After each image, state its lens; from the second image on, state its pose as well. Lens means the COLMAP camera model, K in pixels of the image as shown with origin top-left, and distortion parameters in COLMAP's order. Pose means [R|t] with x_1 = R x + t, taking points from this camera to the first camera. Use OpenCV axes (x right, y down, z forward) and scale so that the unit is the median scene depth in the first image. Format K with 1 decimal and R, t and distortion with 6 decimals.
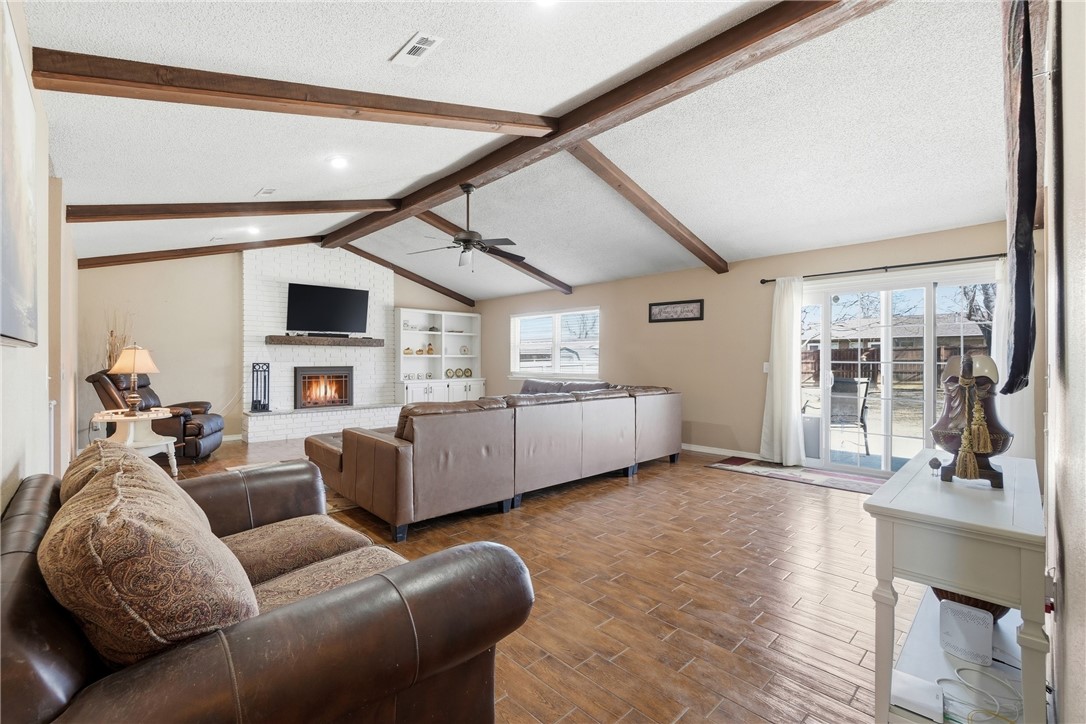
lens RADIAL K [[472.3, 0, 542.8], [0, 472.3, 360.1], [0, 0, 1]] dist [-0.006731, 0.001736]
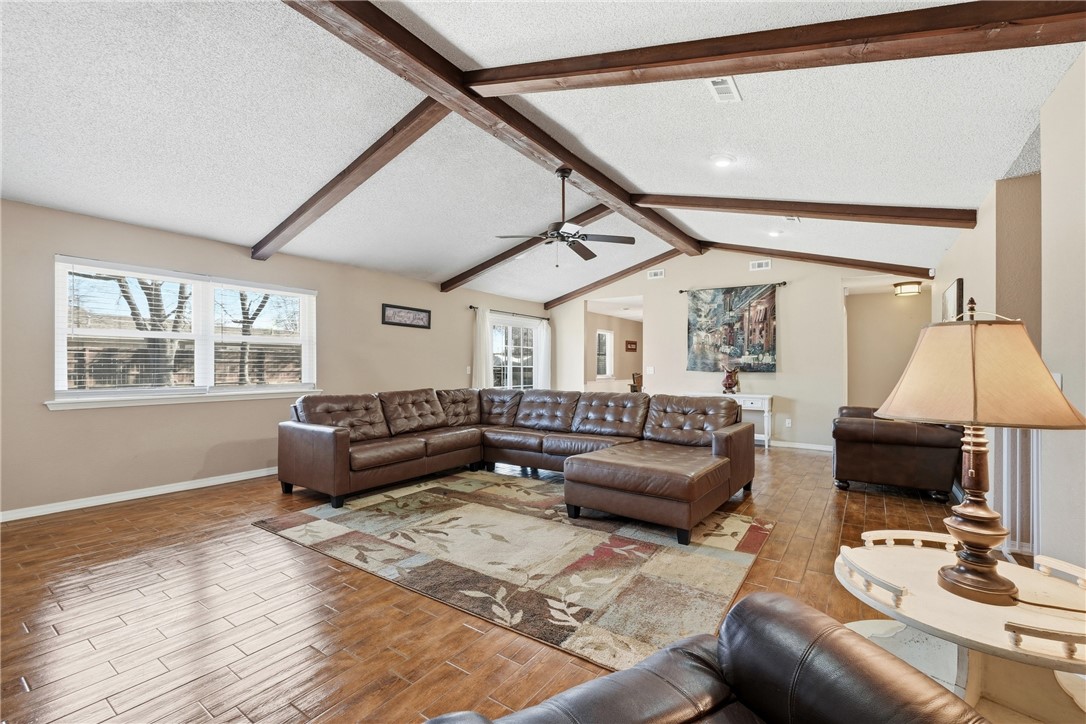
lens RADIAL K [[472.3, 0, 543.1], [0, 472.3, 363.6], [0, 0, 1]] dist [-0.006731, 0.001736]
pose [[-0.198640, 0.003049, 0.980068, -0.803483], [0.000953, 0.999995, -0.002918, 0.001987], [-0.980072, 0.000354, -0.198642, 0.931331]]
